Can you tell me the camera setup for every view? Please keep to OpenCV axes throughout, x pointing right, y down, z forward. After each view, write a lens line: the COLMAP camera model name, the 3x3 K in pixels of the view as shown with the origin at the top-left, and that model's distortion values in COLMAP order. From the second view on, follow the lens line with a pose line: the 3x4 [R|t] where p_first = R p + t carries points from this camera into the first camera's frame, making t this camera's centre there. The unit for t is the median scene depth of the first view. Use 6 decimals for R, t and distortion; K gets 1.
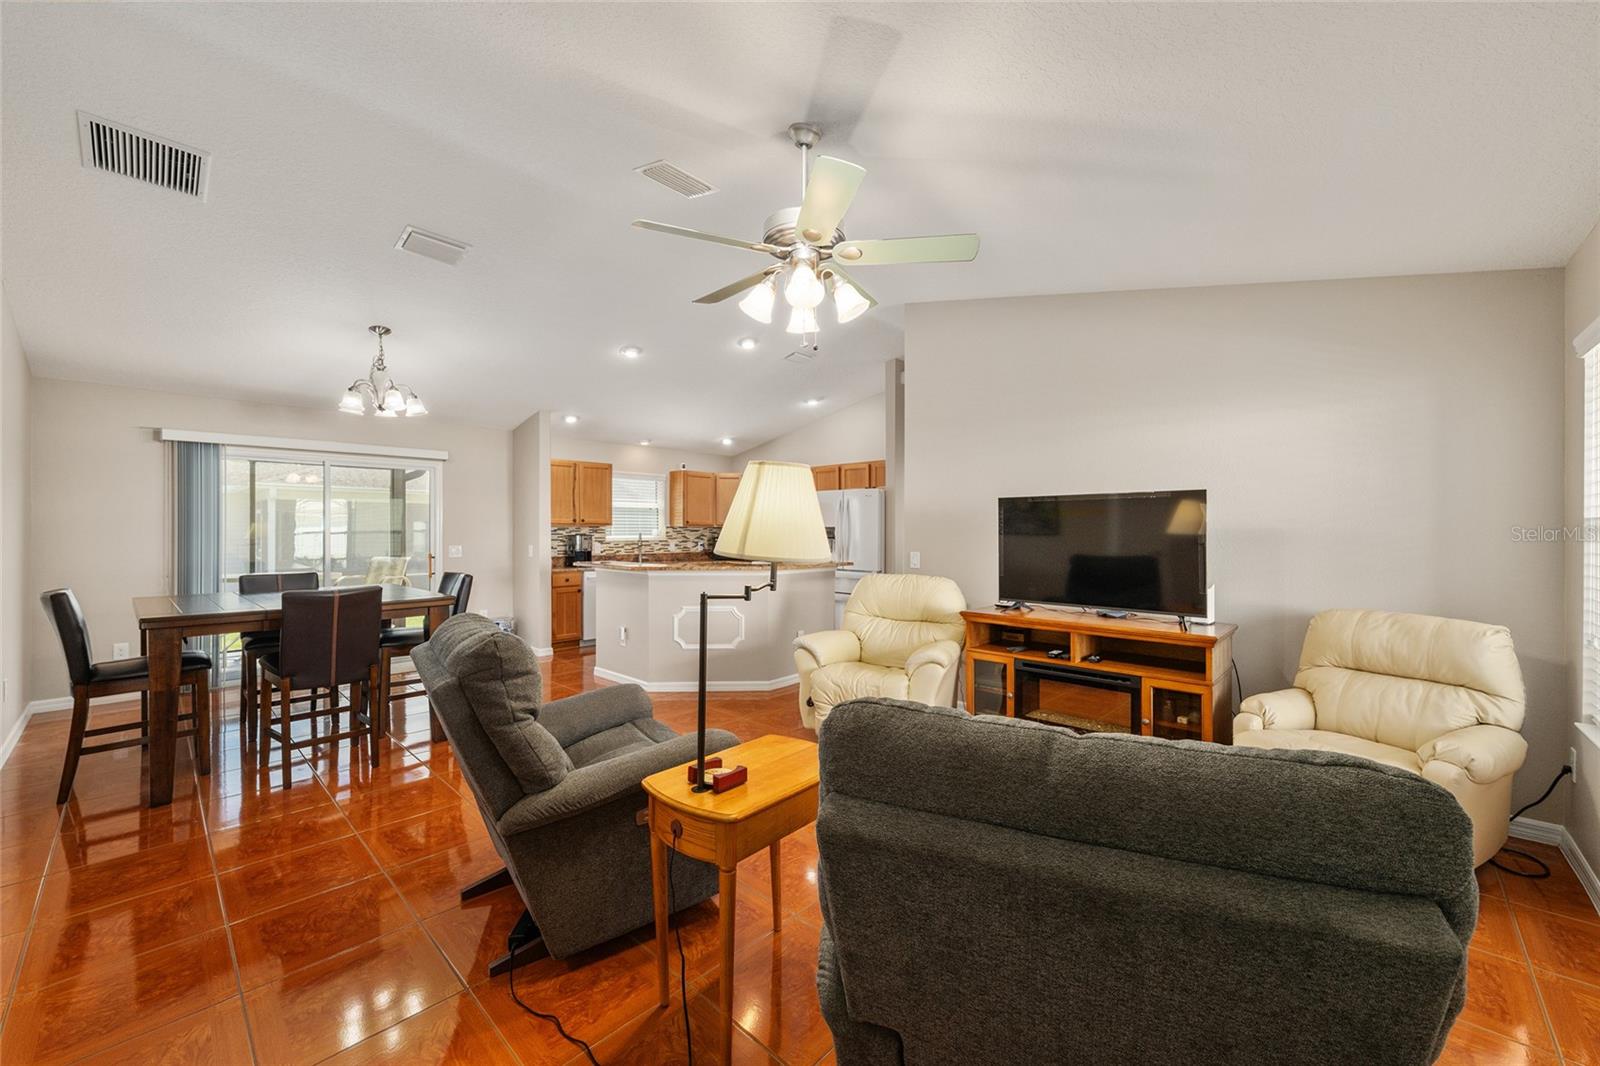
lens RADIAL K [[623.6, 0, 791.6], [0, 623.6, 533.8], [0, 0, 1]] dist [-0.000490, -0.000141]
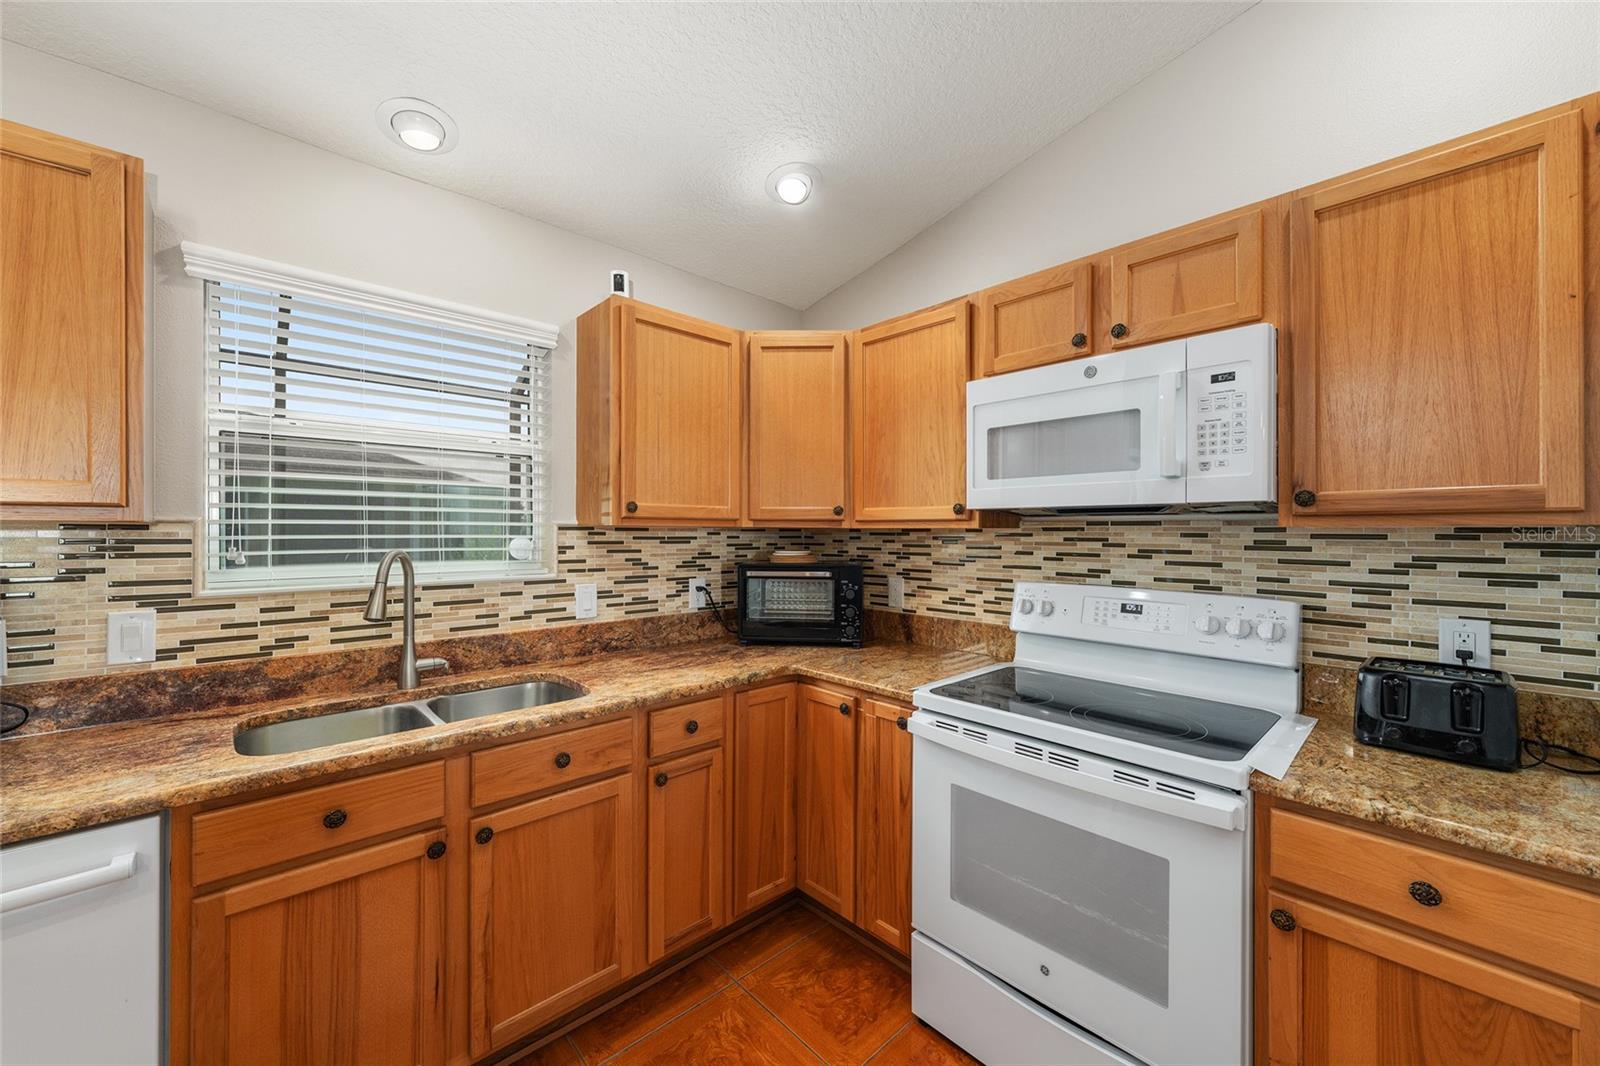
lens RADIAL K [[623.6, 0, 799.9], [0, 623.6, 534.1], [0, 0, 1]] dist [-0.000490, -0.000141]
pose [[0.998250, 0.000881, -0.059136, -0.083747], [-0.000923, 0.999999, -0.000682, -0.007913], [0.059136, 0.000736, 0.998250, 0.738070]]
